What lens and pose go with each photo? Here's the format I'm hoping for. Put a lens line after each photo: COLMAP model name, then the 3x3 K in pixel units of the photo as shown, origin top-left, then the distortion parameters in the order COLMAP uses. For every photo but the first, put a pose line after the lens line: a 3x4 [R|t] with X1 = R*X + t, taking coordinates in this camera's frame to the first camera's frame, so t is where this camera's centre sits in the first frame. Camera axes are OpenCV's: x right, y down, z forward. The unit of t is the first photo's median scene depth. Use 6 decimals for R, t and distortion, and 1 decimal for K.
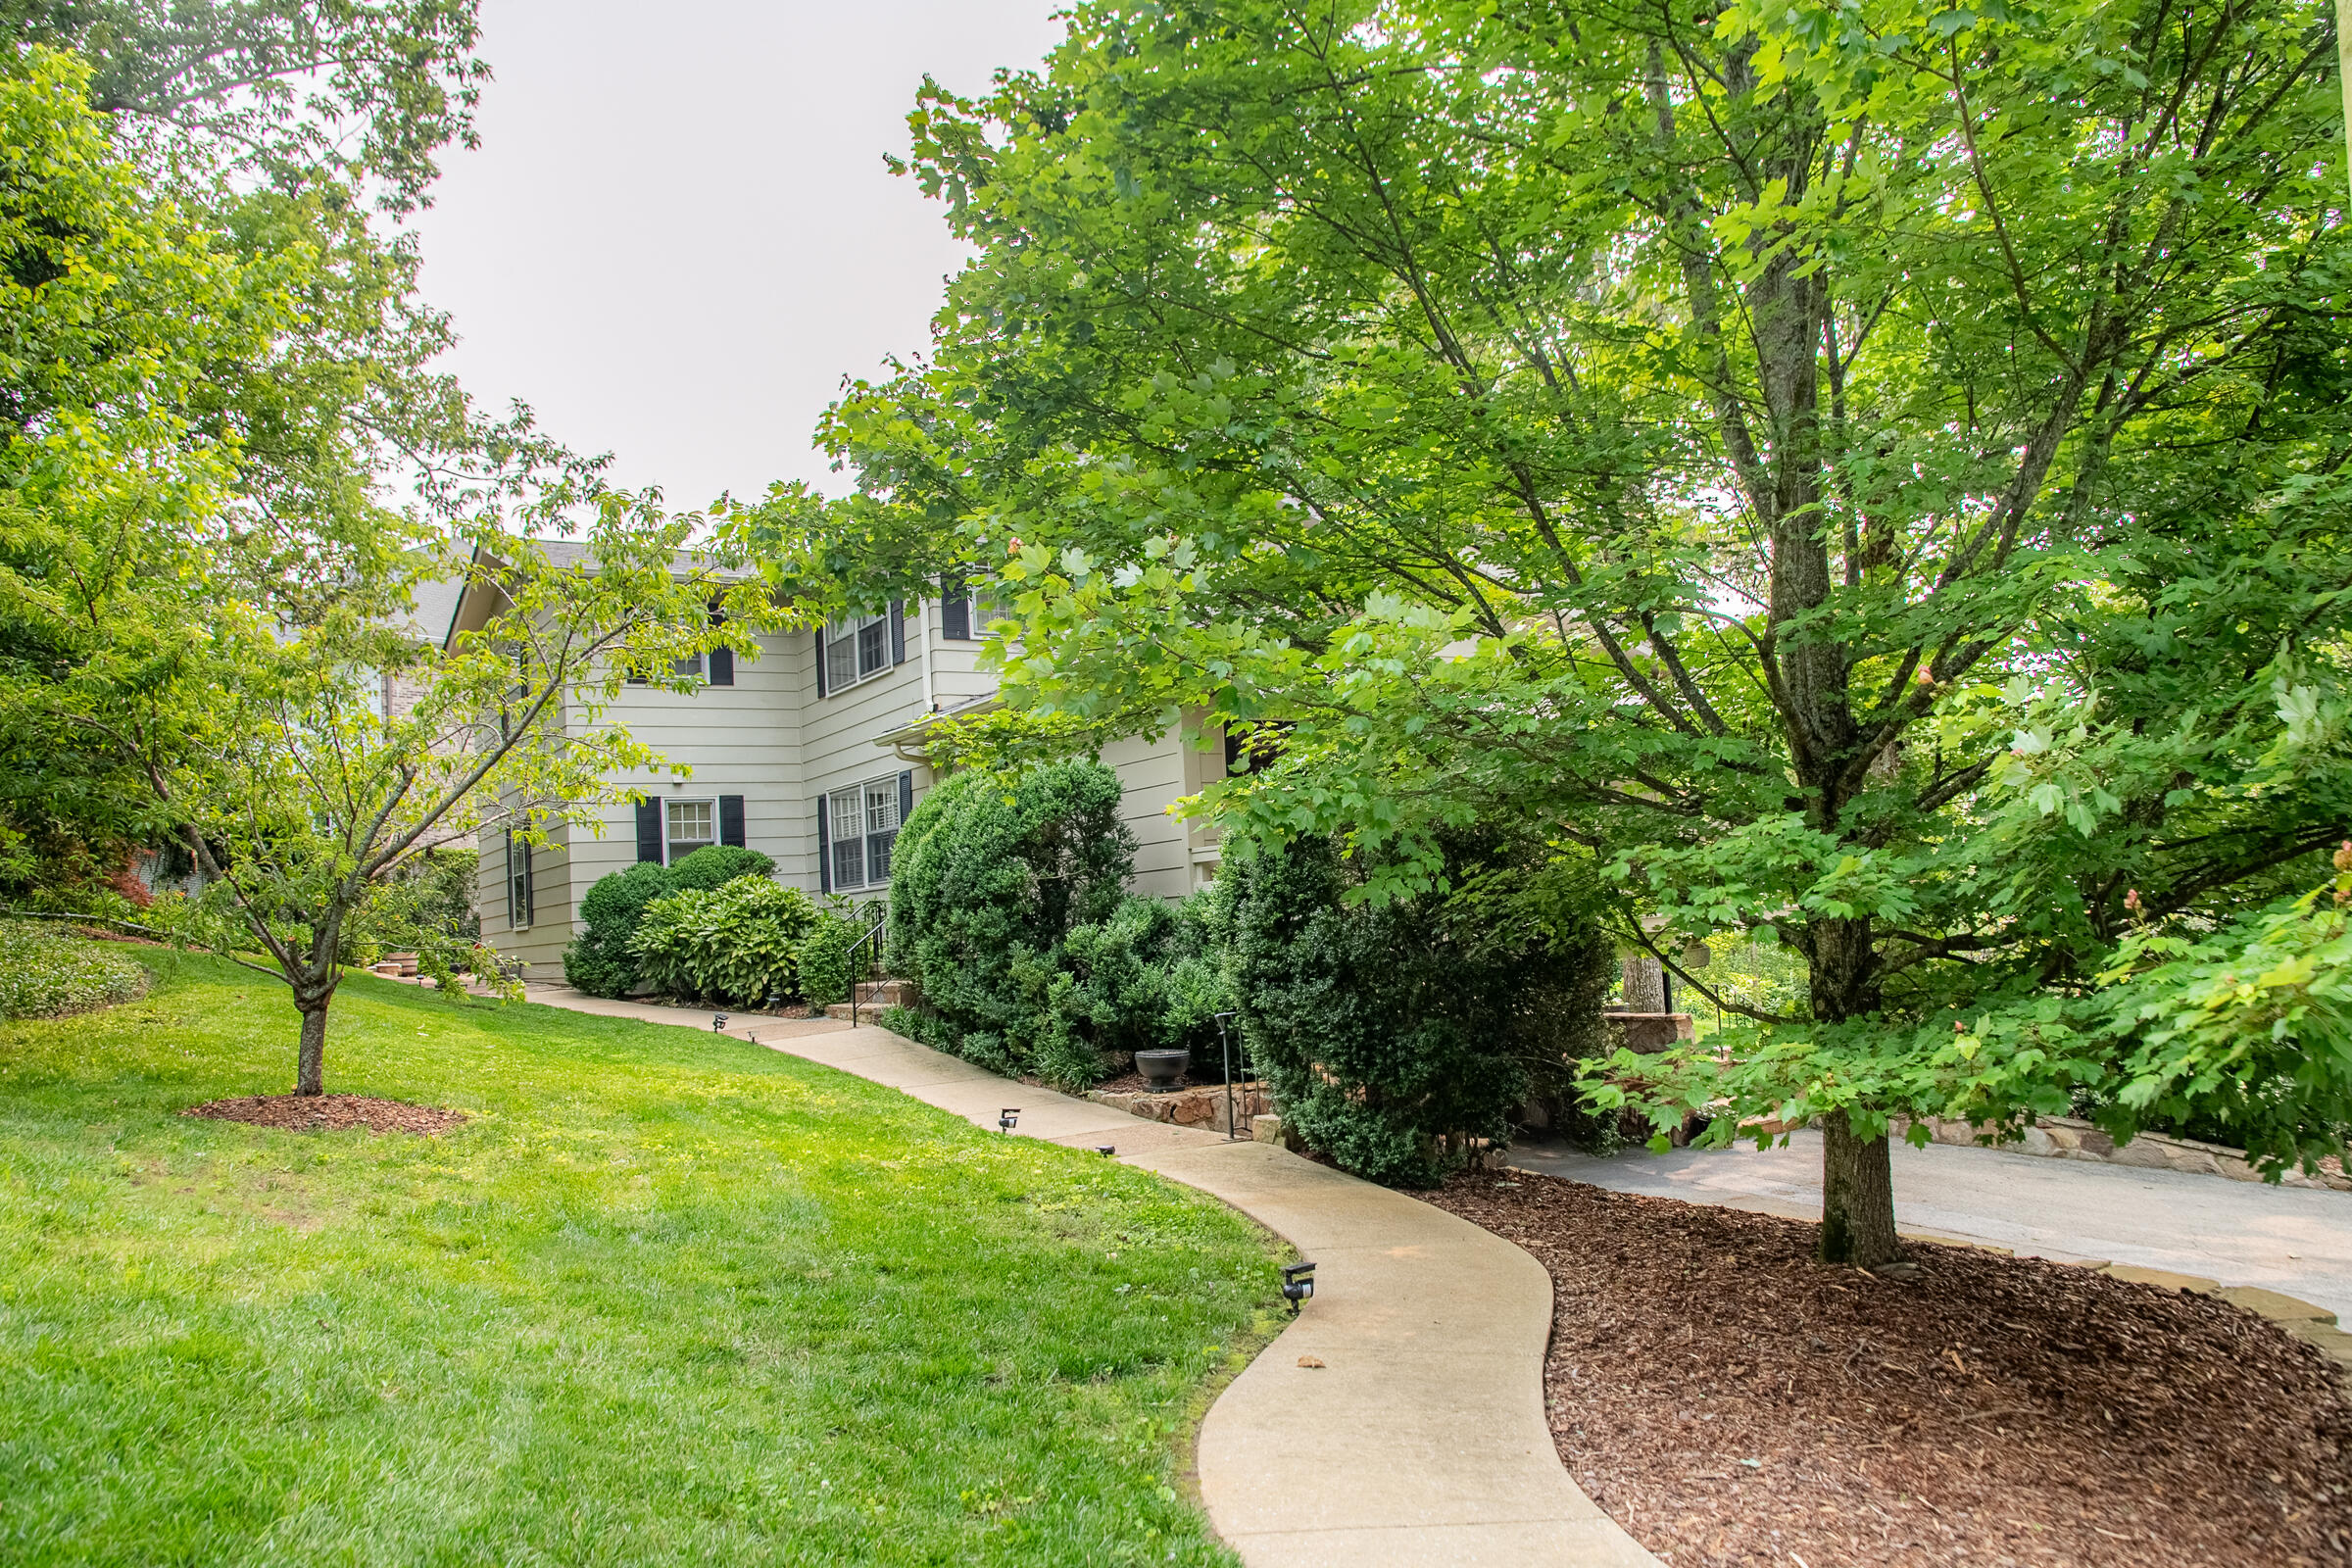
lens RADIAL K [[1630.1, 0, 1176.0], [0, 1630.1, 784.0], [0, 0, 1]] dist [-0.002468, -0.000658]
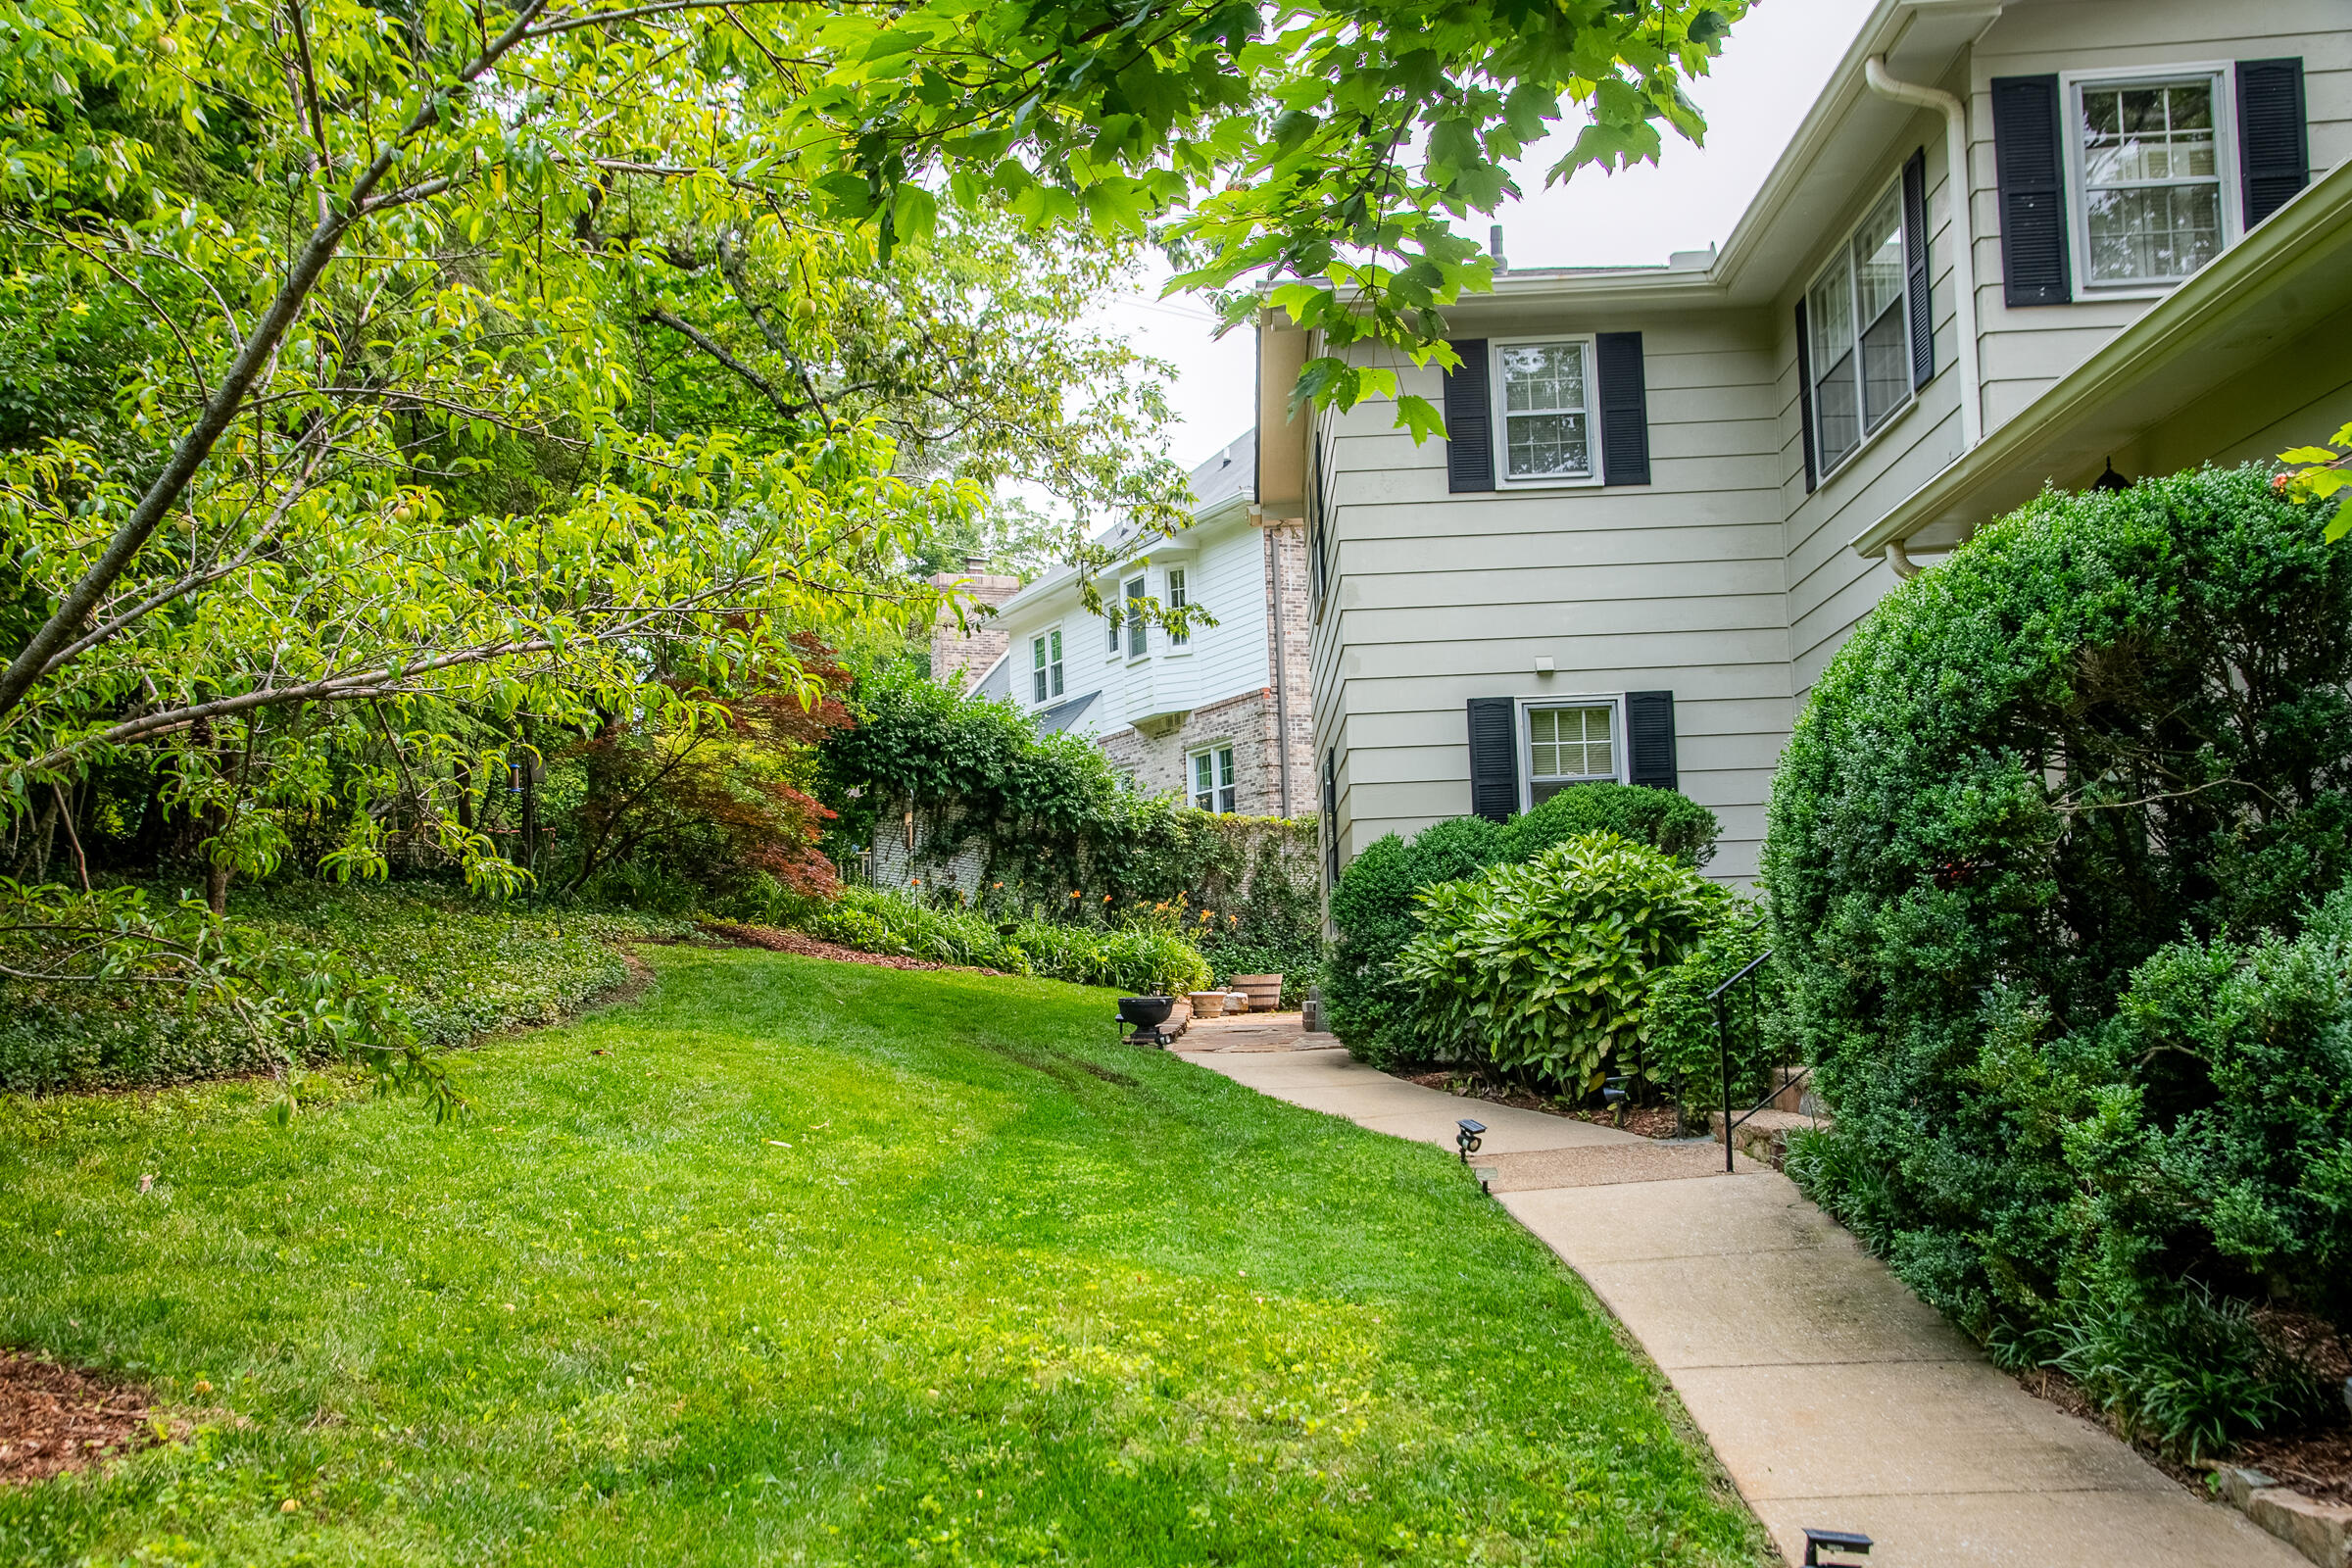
lens RADIAL K [[2385.2, 0, 1176.0], [0, 2385.2, 784.0], [0, 0, 1]] dist [0.003677, 0.280815]
pose [[0.836998, -0.020949, -0.546805, 0.027924], [0.032128, 0.999424, 0.010888, 0.030532], [0.546263, -0.026681, 0.837189, 0.345493]]
